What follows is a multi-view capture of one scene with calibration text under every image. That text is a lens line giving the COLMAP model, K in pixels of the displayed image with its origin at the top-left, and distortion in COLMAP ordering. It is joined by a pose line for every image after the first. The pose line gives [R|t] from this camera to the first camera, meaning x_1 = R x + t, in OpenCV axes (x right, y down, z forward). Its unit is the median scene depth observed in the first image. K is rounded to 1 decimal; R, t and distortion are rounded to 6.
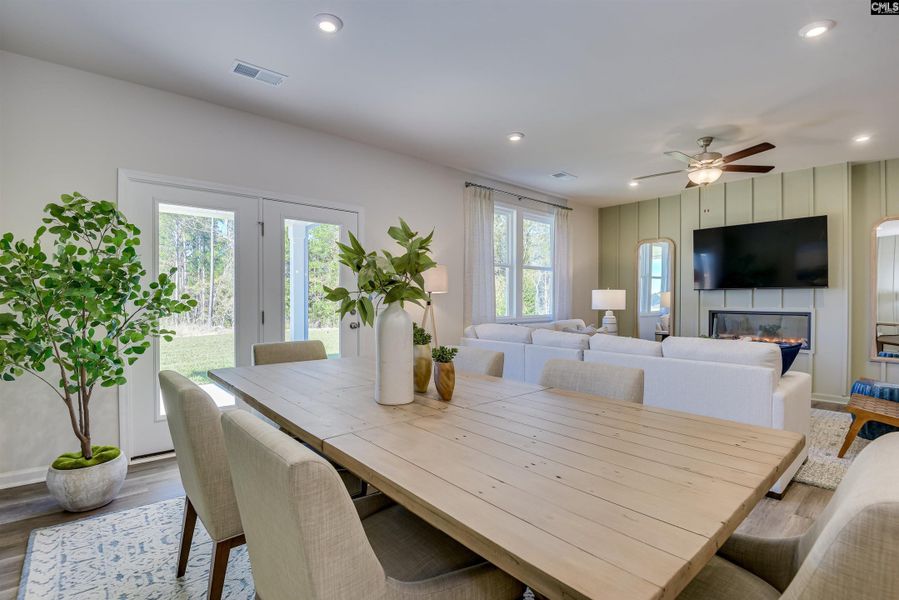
lens RADIAL K [[430.5, 0, 461.6], [0, 430.5, 304.0], [0, 0, 1]] dist [-0.050316, -0.001059]
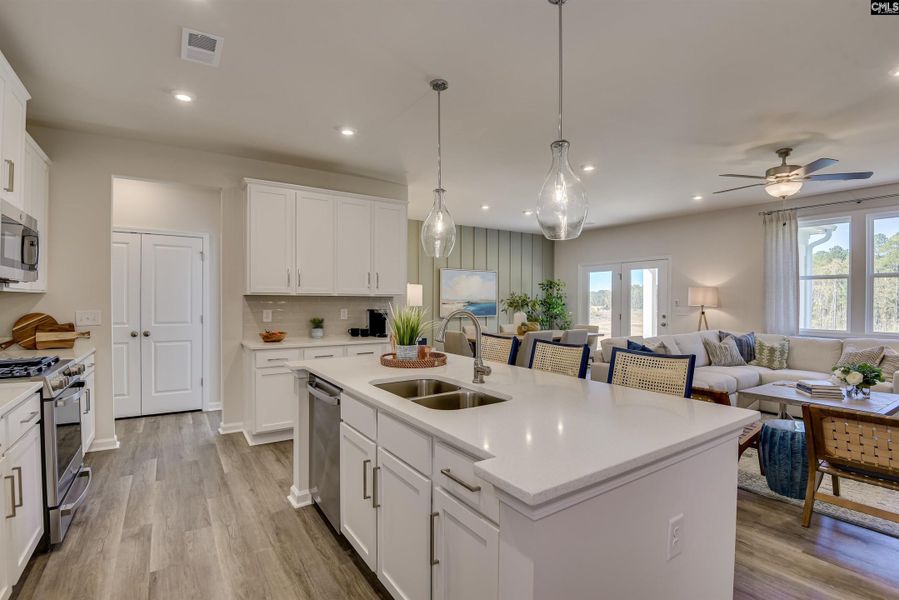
lens RADIAL K [[430.5, 0, 461.6], [0, 430.5, 304.0], [0, 0, 1]] dist [-0.050316, -0.001059]
pose [[-0.112800, 0.008899, -0.993578, 1.128319], [-0.005464, 0.999939, 0.009577, -0.032198], [0.993603, 0.006509, -0.112744, 0.263744]]
